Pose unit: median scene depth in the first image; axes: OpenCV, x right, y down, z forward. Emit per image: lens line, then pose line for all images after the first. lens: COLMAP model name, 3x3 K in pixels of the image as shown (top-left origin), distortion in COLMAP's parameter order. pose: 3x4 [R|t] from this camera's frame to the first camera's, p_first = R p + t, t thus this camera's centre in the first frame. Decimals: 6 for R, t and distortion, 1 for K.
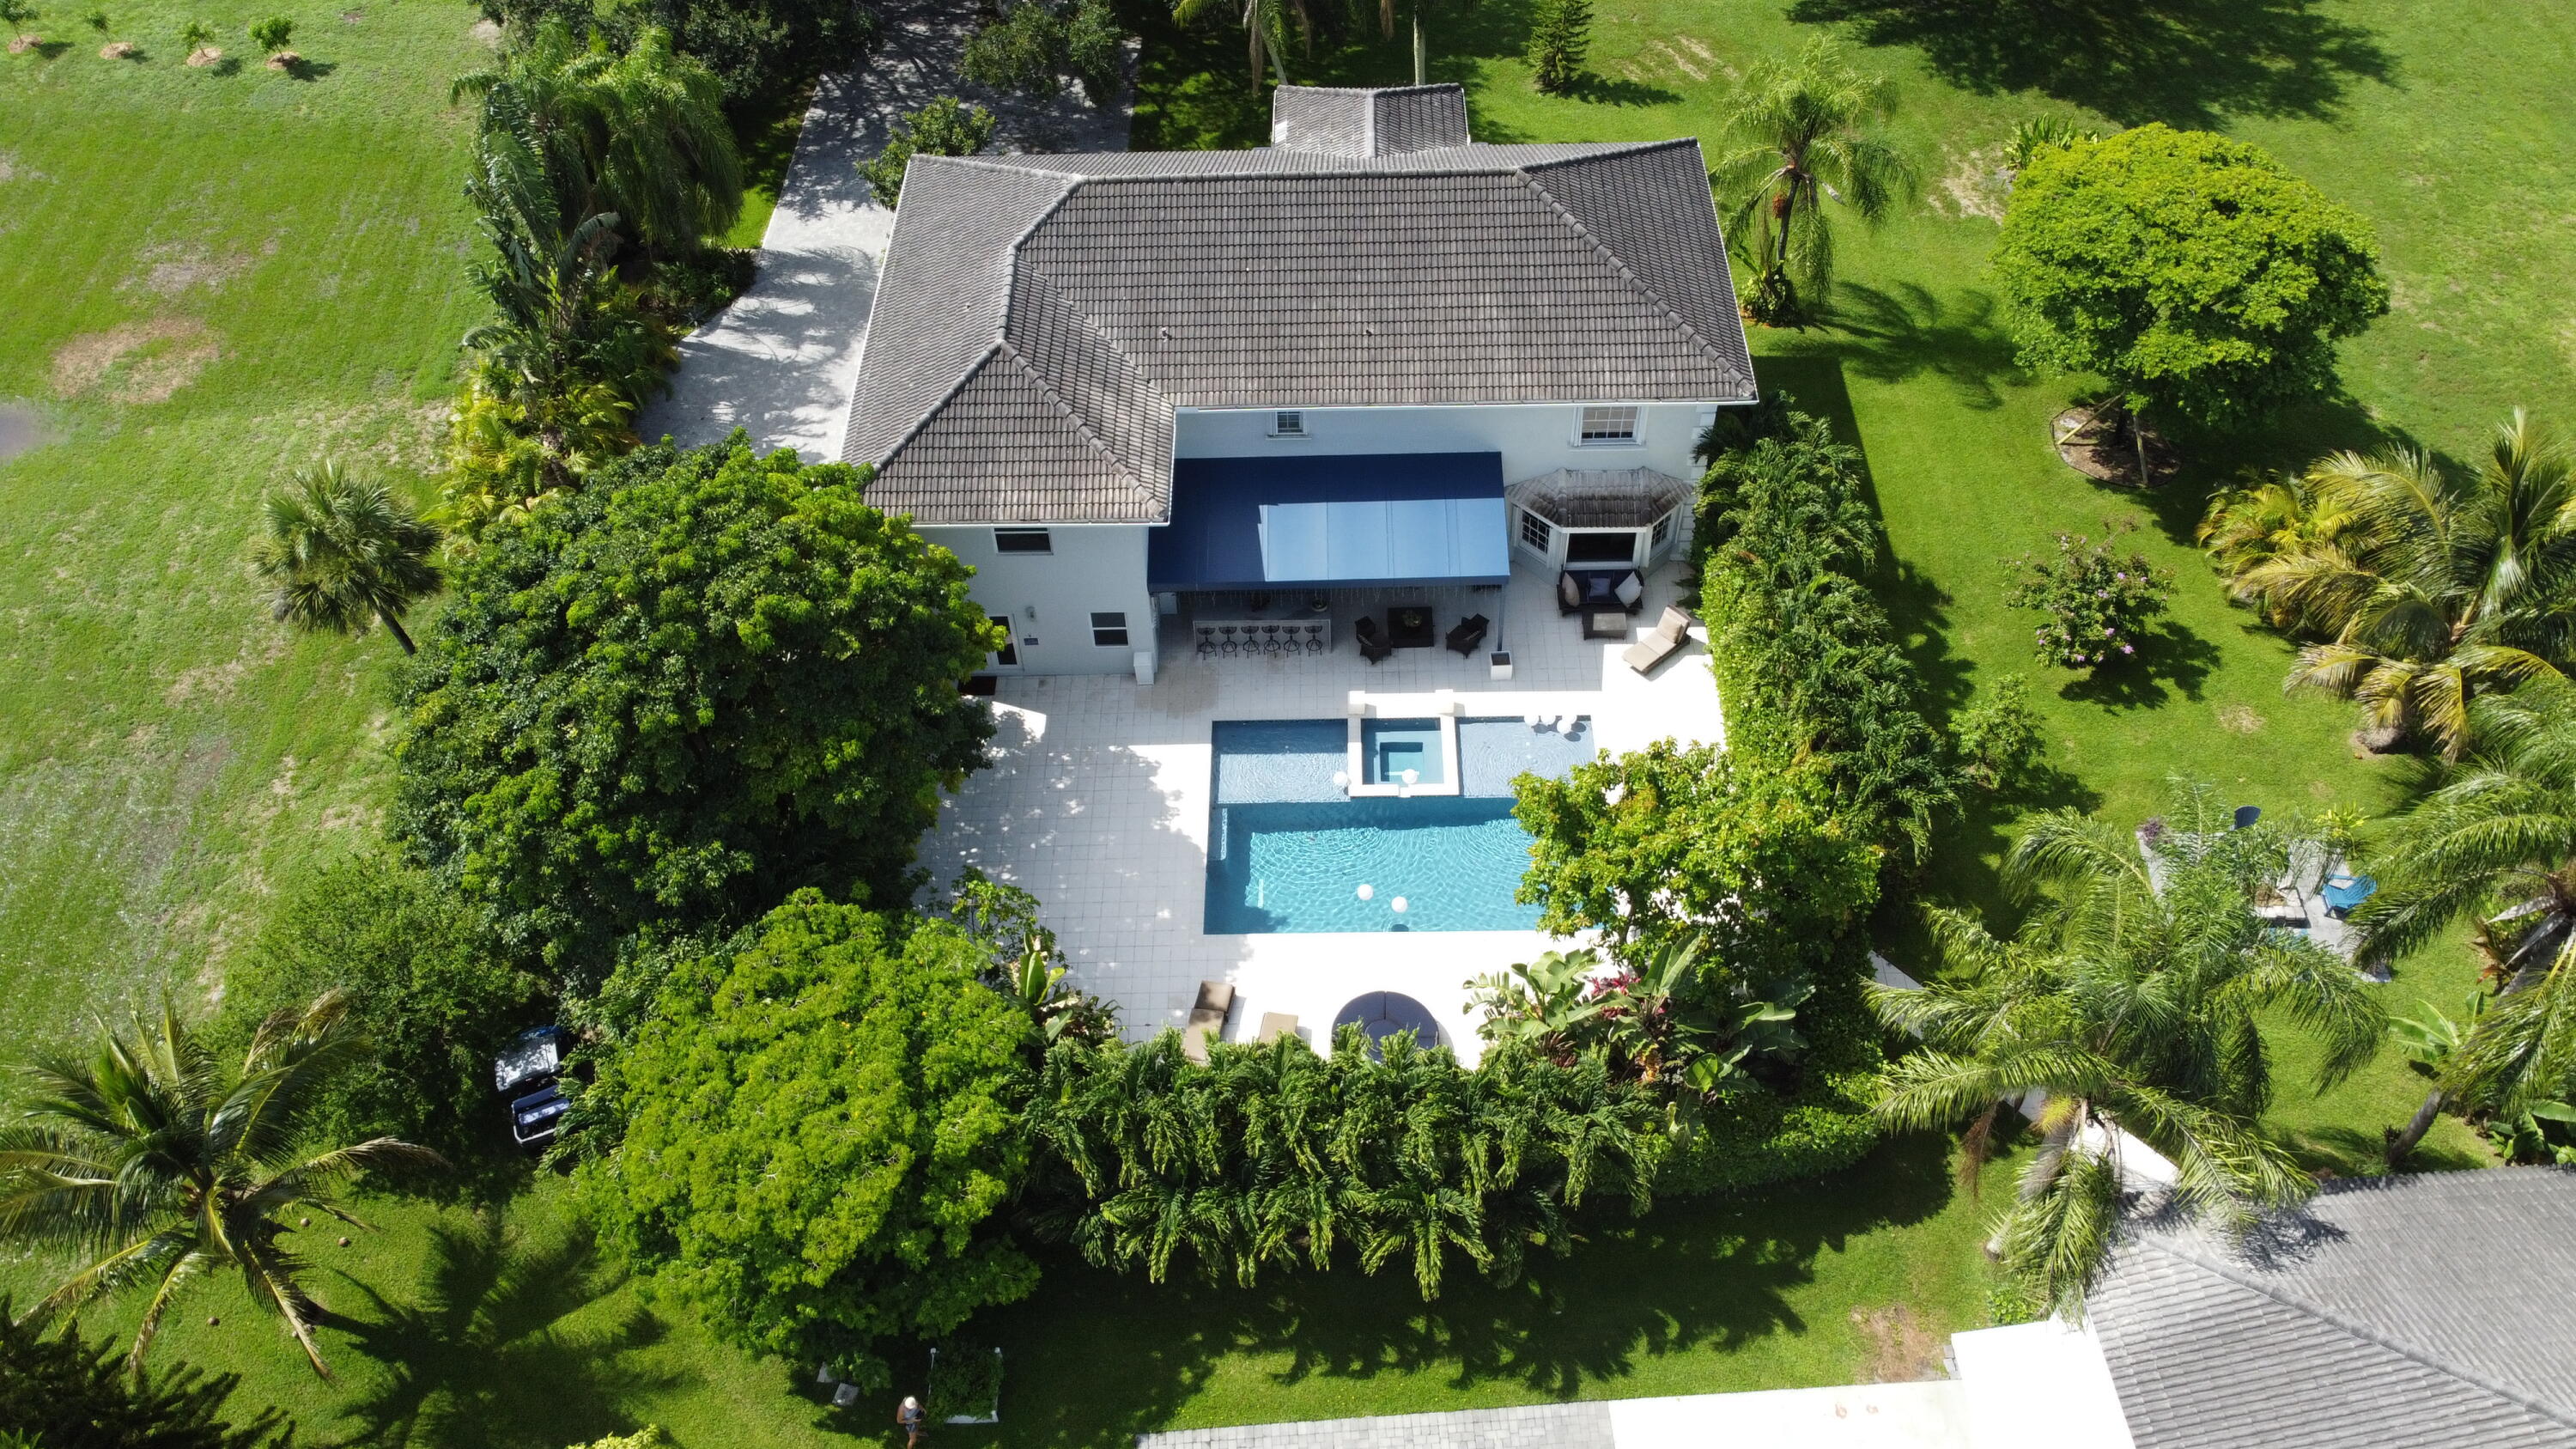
lens RADIAL K [[1952.9, 0, 1279.0], [0, 1952.9, 692.4], [0, 0, 1]] dist [0.001644, -0.009592]
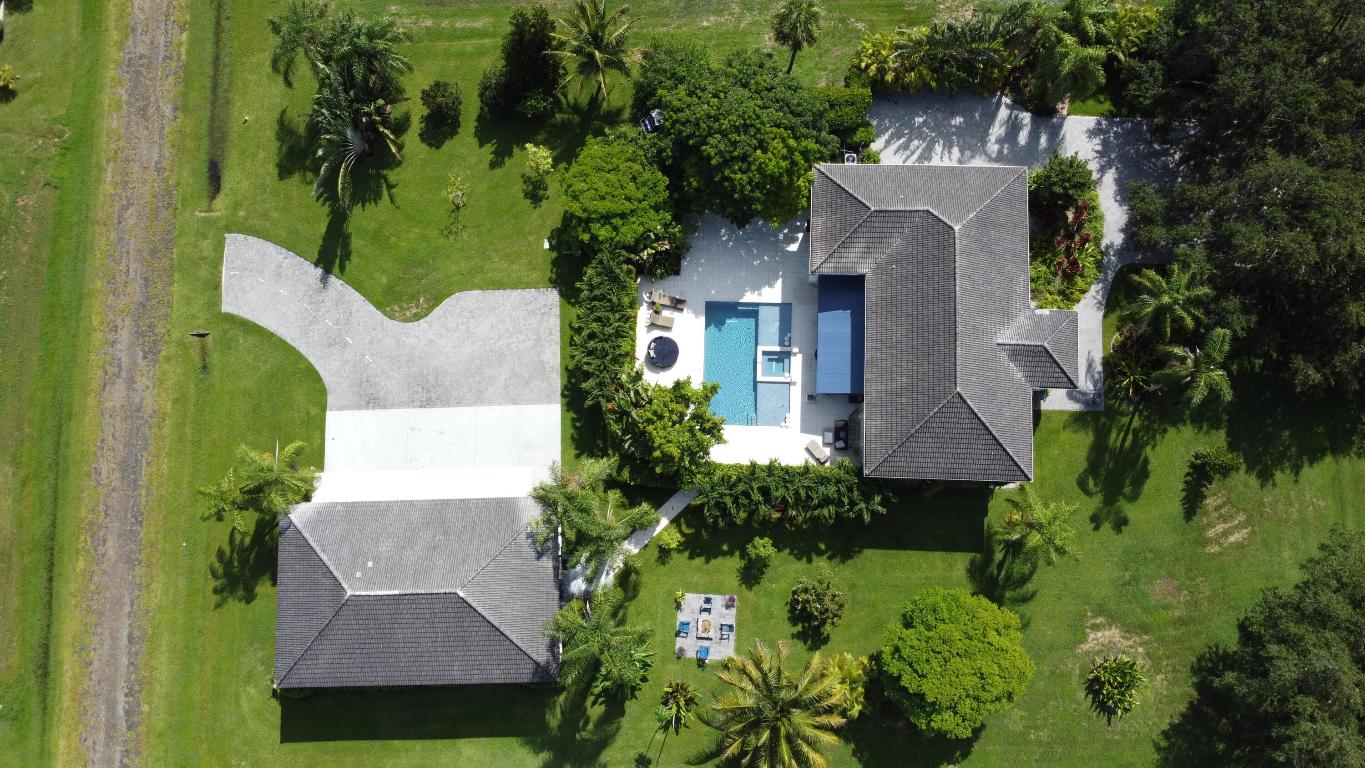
lens RADIAL K [[1026.3, 0, 683.2], [0, 1026.3, 354.5], [0, 0, 1]] dist [0.016140, -0.000088]
pose [[-0.018021, 0.987426, -0.157052, 0.295465], [-0.727182, 0.094861, 0.679858, -0.930740], [0.686208, 0.126457, 0.716329, -0.242440]]
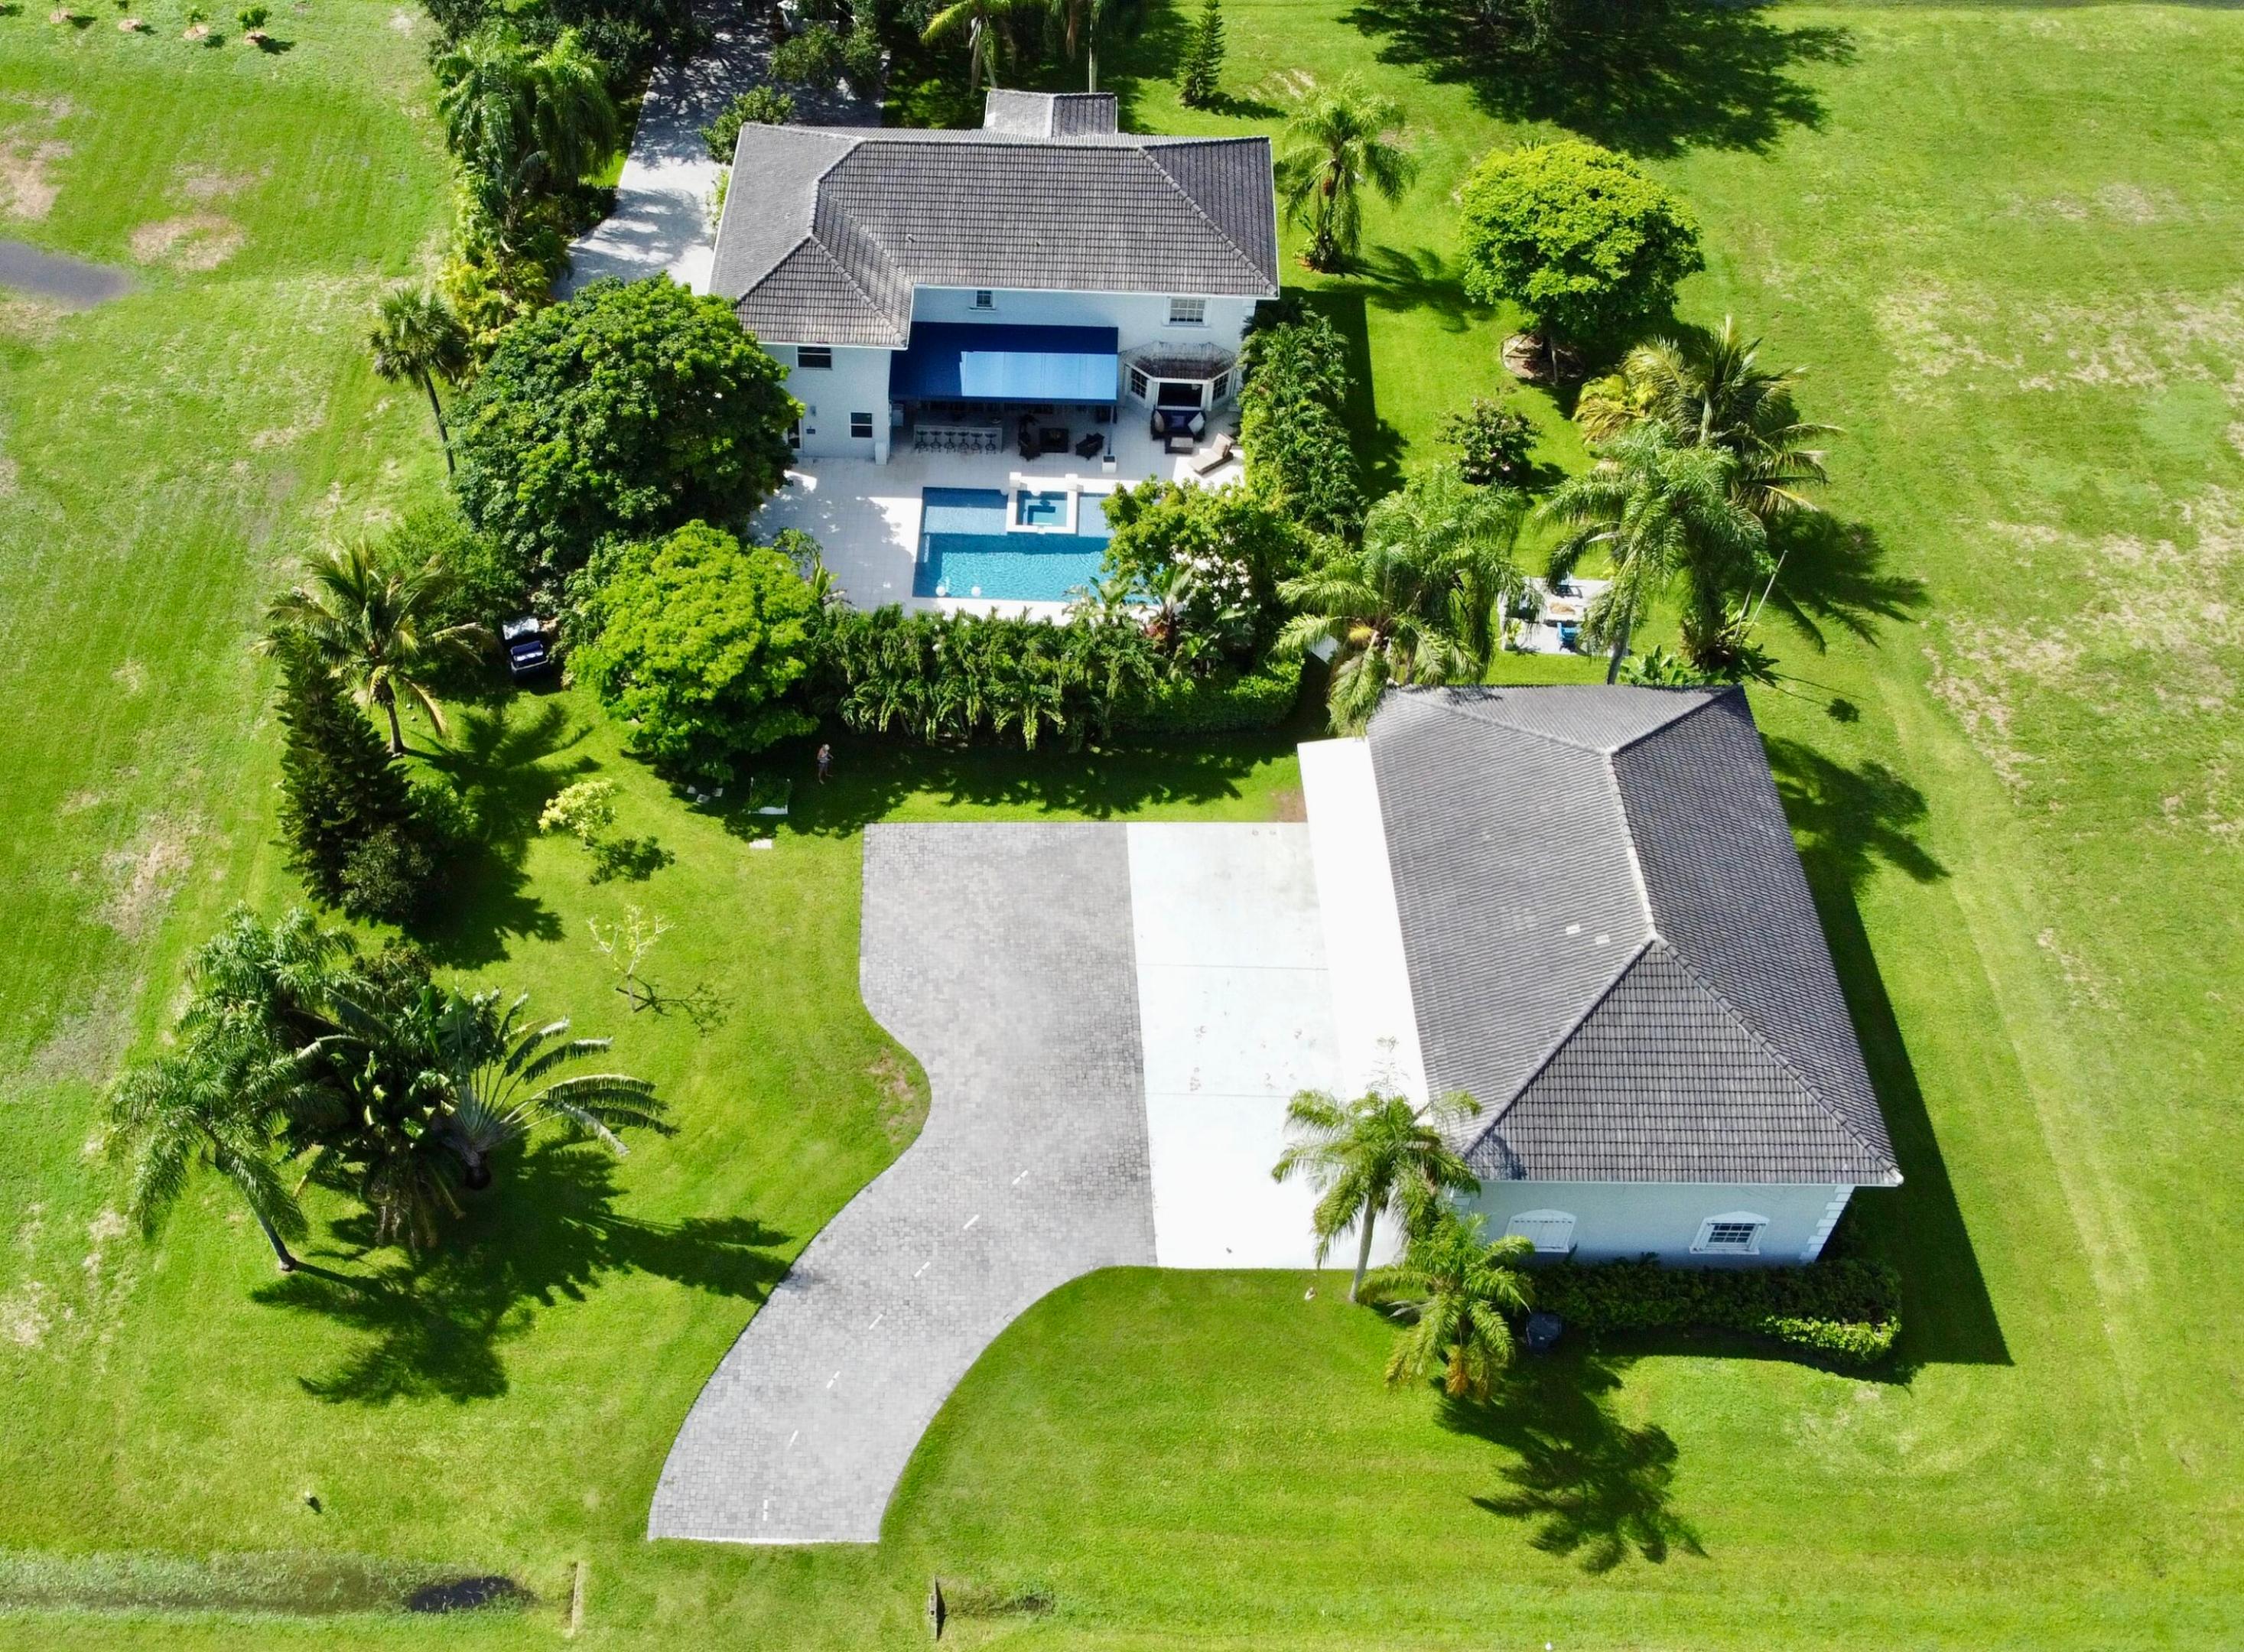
lens RADIAL K [[2295.2, 0, 811.2], [0, 2295.2, 827.0], [0, 0, 1]] dist [-0.001278, -0.009844]
pose [[0.996204, 0.066054, -0.056698, -0.000585], [-0.065885, 0.997815, 0.004848, 0.284645], [0.056894, -0.001094, 0.998380, -0.853496]]
